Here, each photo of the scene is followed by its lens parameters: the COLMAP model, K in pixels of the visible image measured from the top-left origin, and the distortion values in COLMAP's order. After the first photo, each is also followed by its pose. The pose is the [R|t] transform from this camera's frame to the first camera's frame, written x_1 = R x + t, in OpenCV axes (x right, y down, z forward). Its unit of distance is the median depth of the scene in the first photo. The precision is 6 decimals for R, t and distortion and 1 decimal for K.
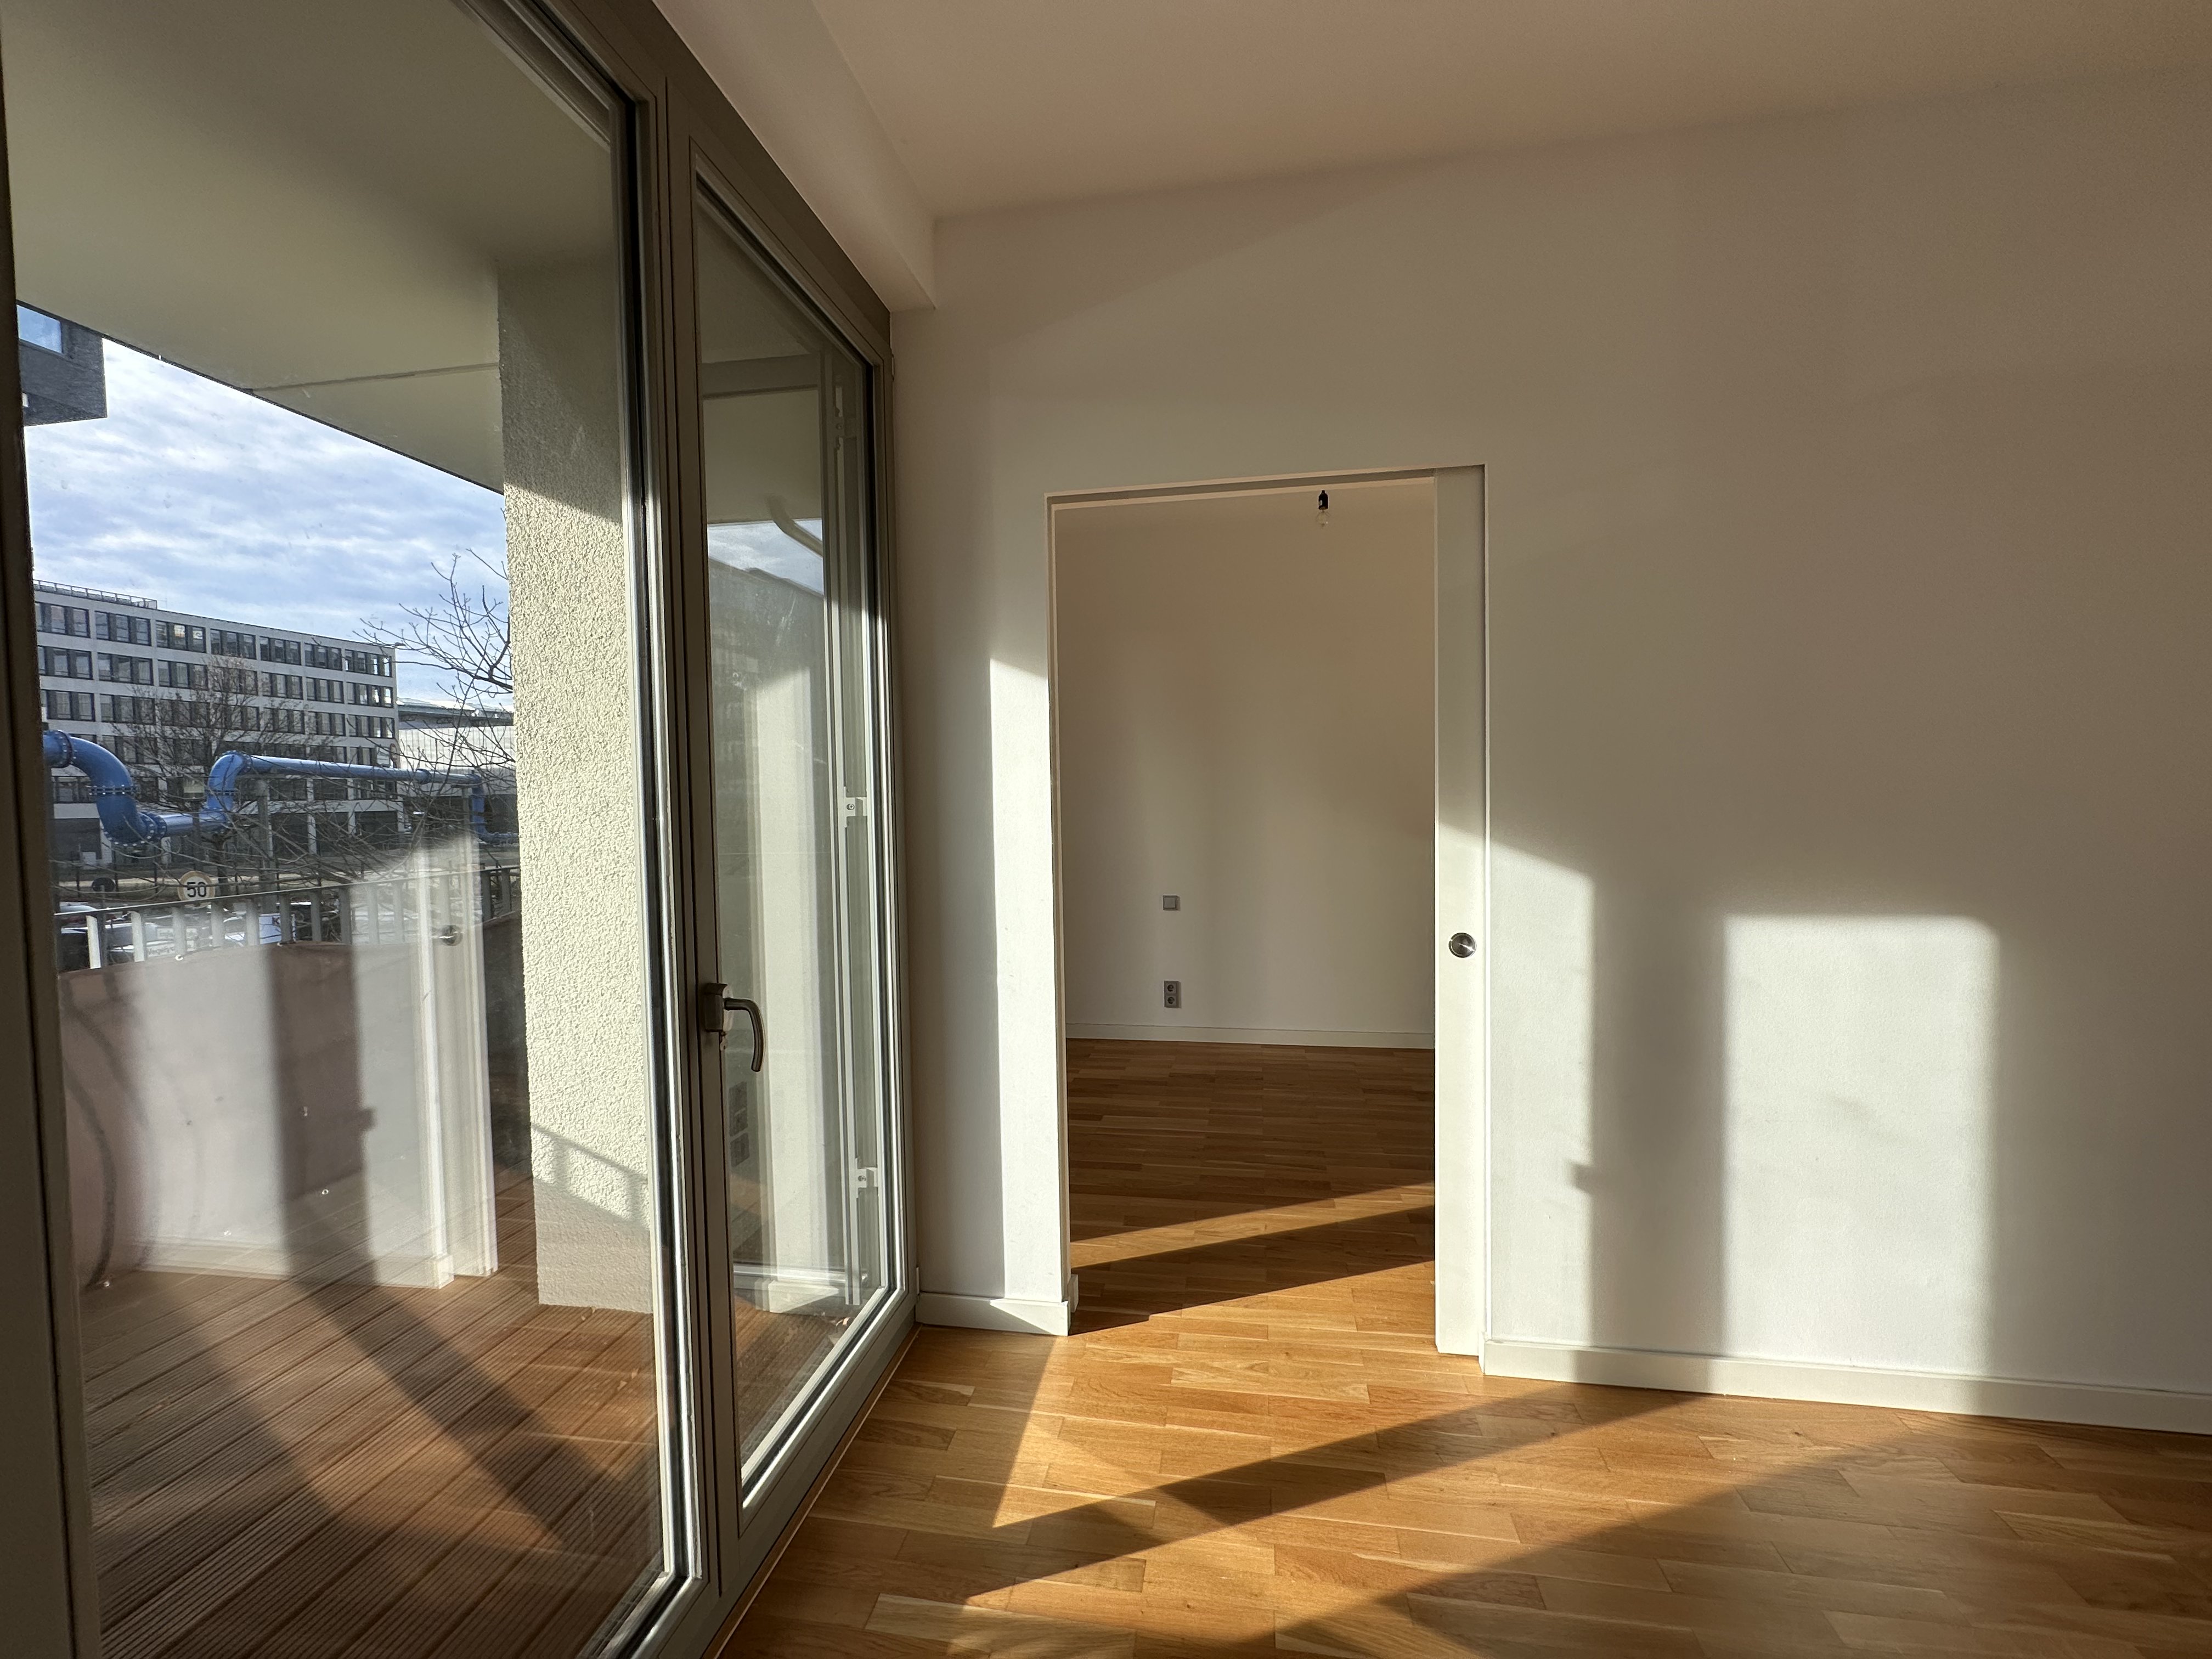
lens RADIAL K [[873.4, 0, 1114.8], [0, 873.4, 820.7], [0, 0, 1]] dist [-0.009050, -0.000118]
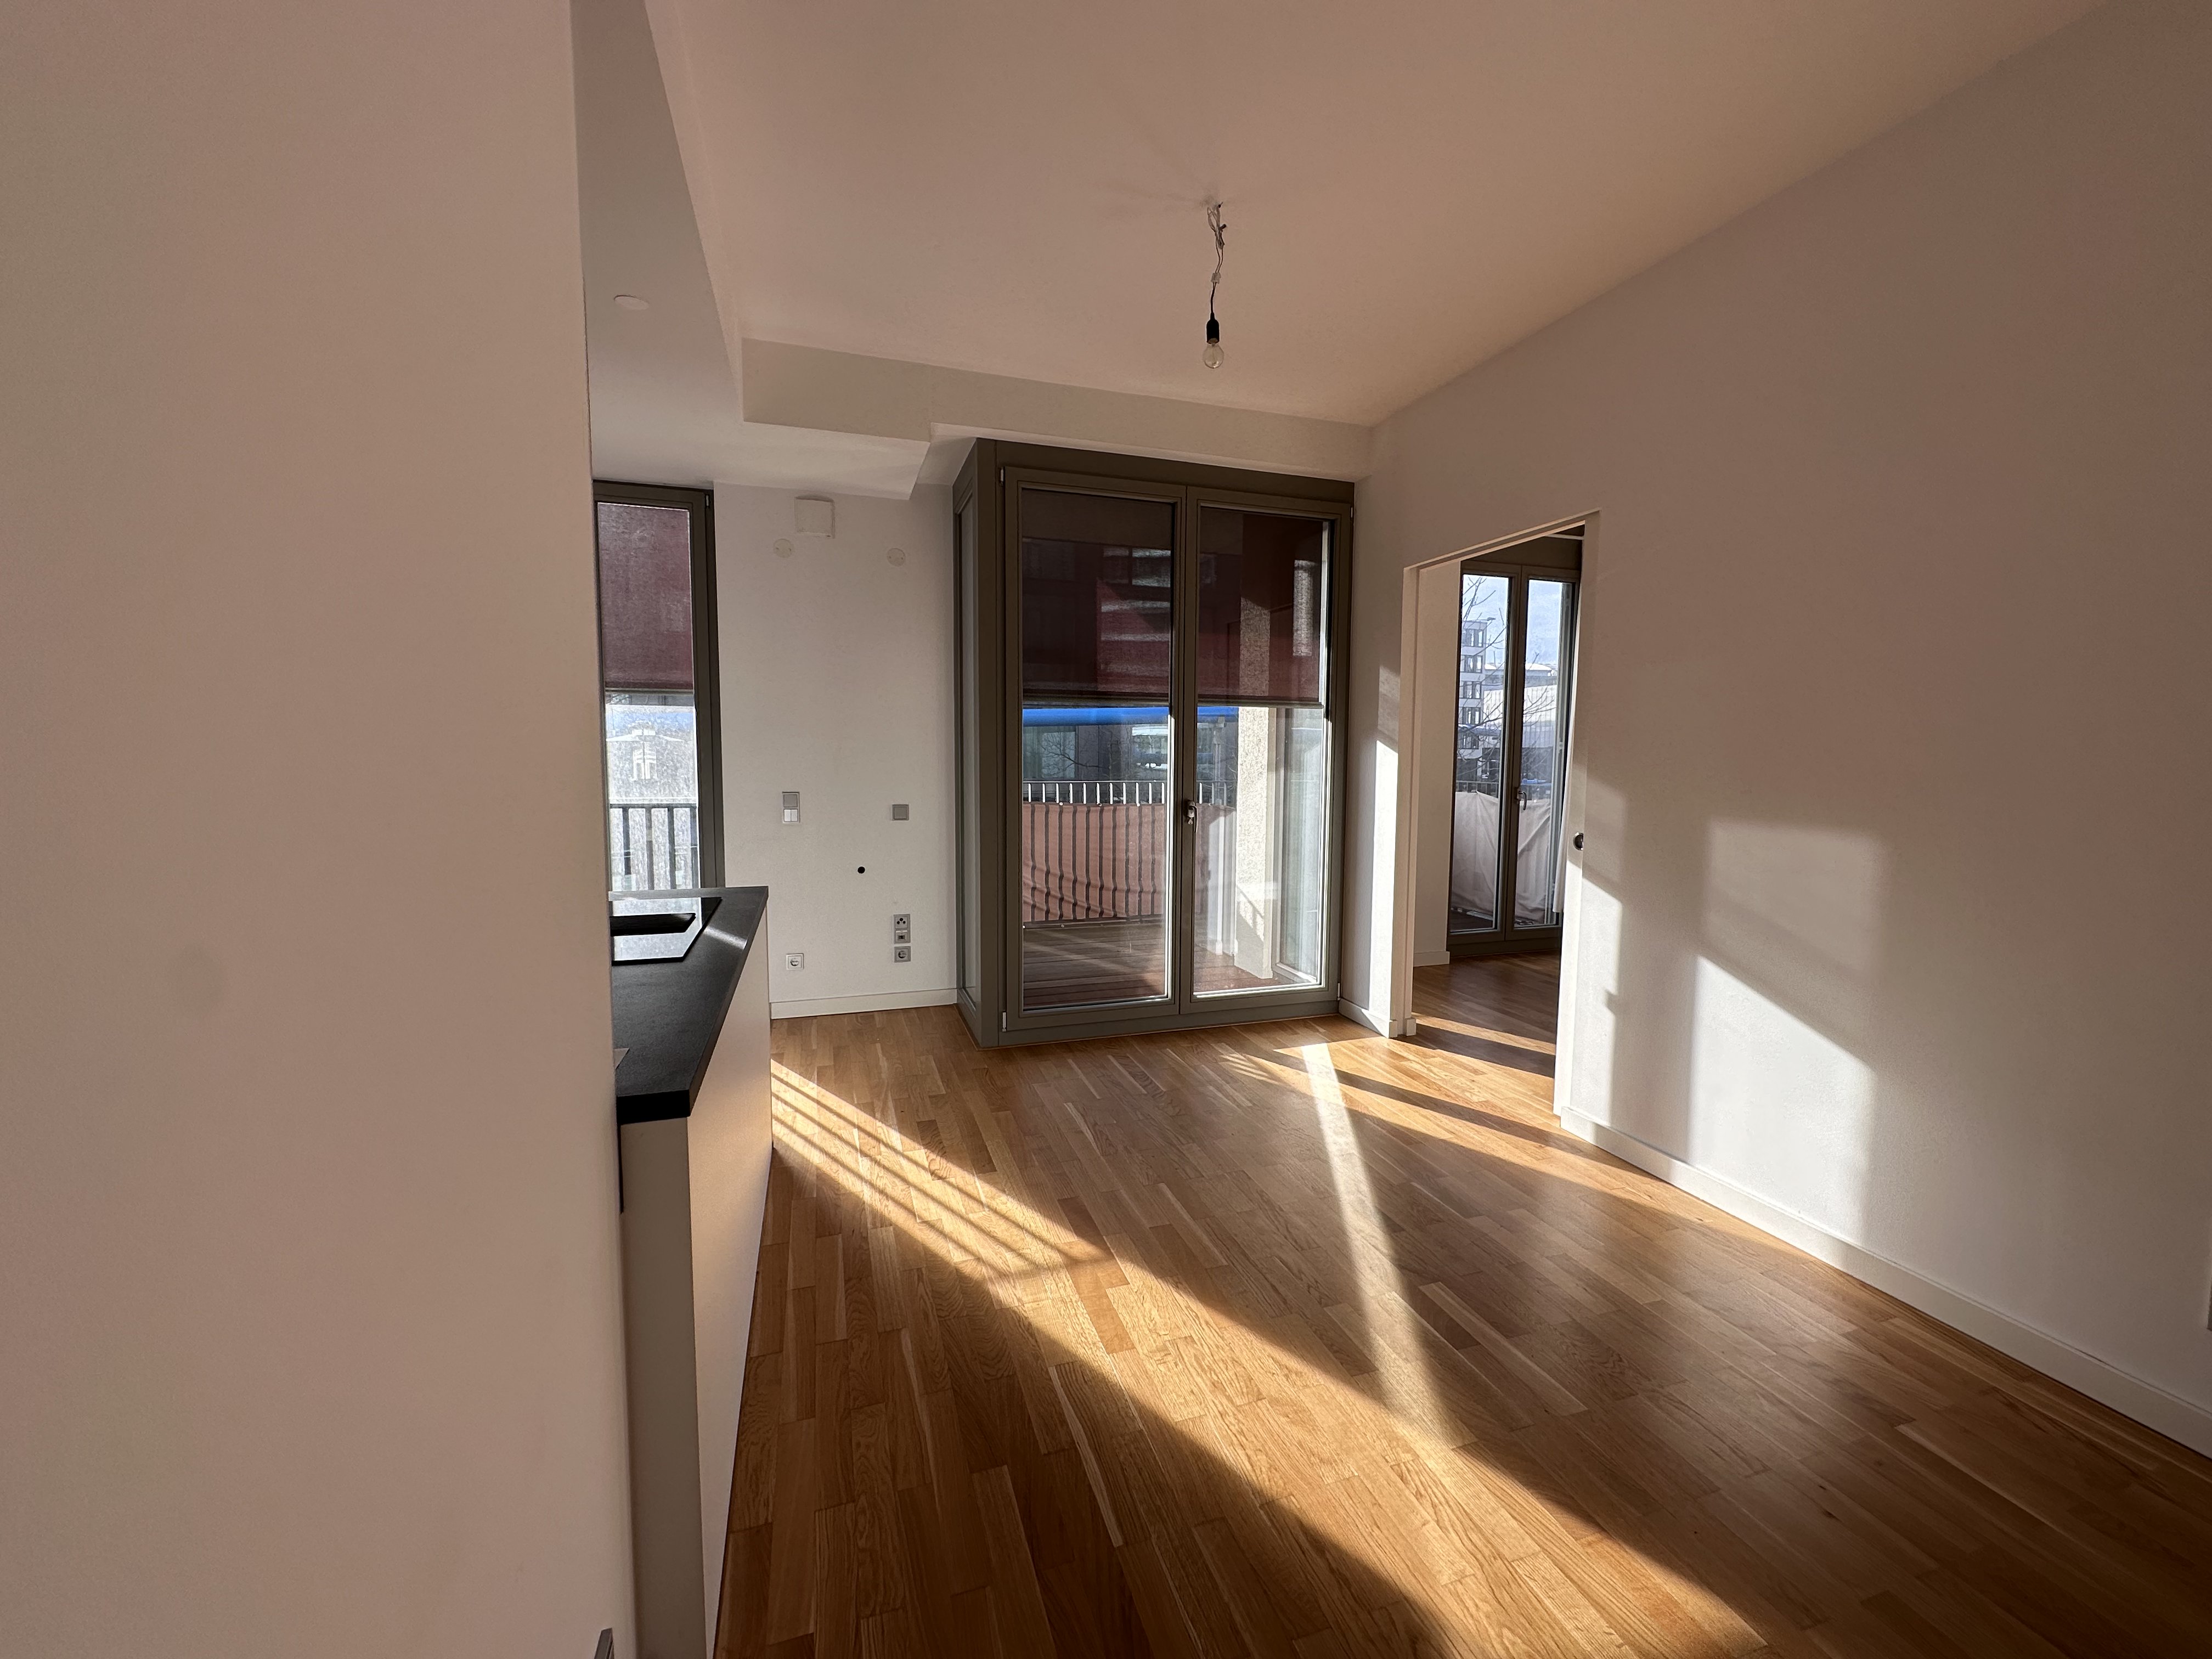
lens RADIAL K [[873.4, 0, 1114.8], [0, 873.4, 820.7], [0, 0, 1]] dist [-0.009050, -0.000118]
pose [[0.462141, 0.088156, -0.882414, 1.320273], [-0.041092, 0.996107, 0.077994, 0.024076], [0.885854, 0.000216, 0.463964, -0.367521]]
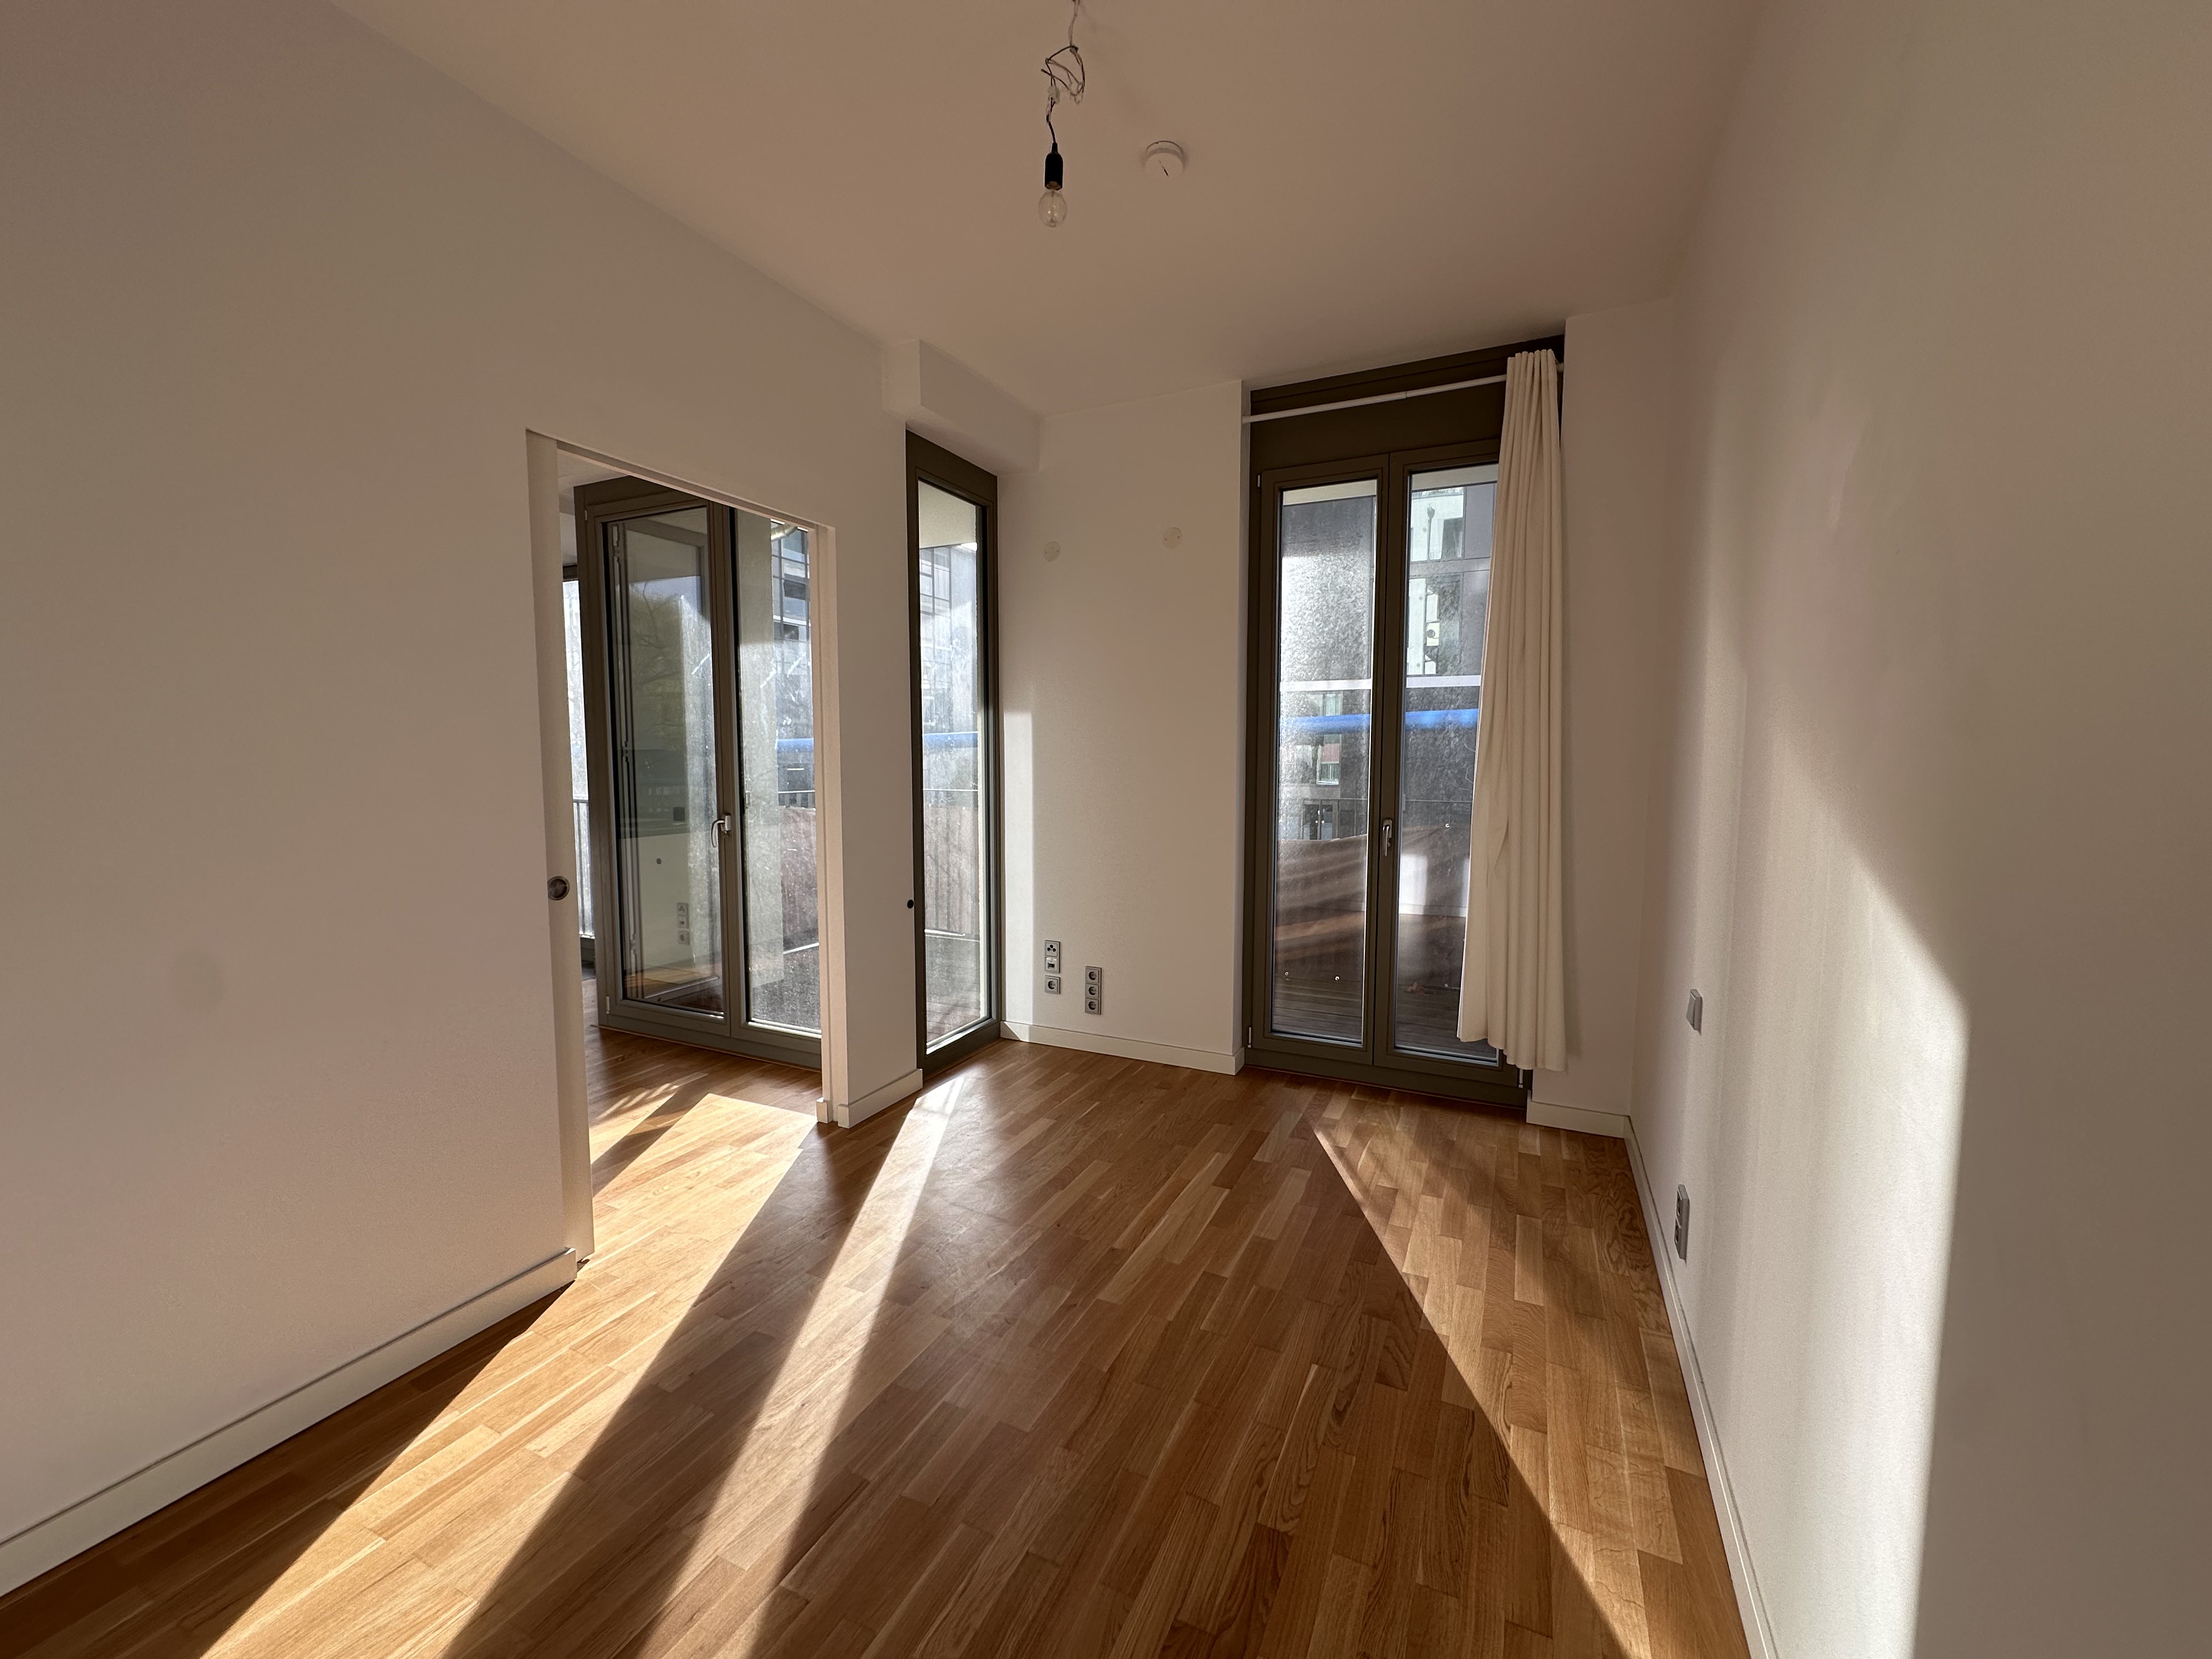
lens RADIAL K [[873.4, 0, 1114.8], [0, 873.4, 820.7], [0, 0, 1]] dist [-0.009050, -0.000118]
pose [[-0.270894, 0.091809, -0.958221, 1.229579], [-0.026688, 0.994342, 0.102815, -0.074798], [0.962239, 0.053425, -0.266911, 1.949687]]
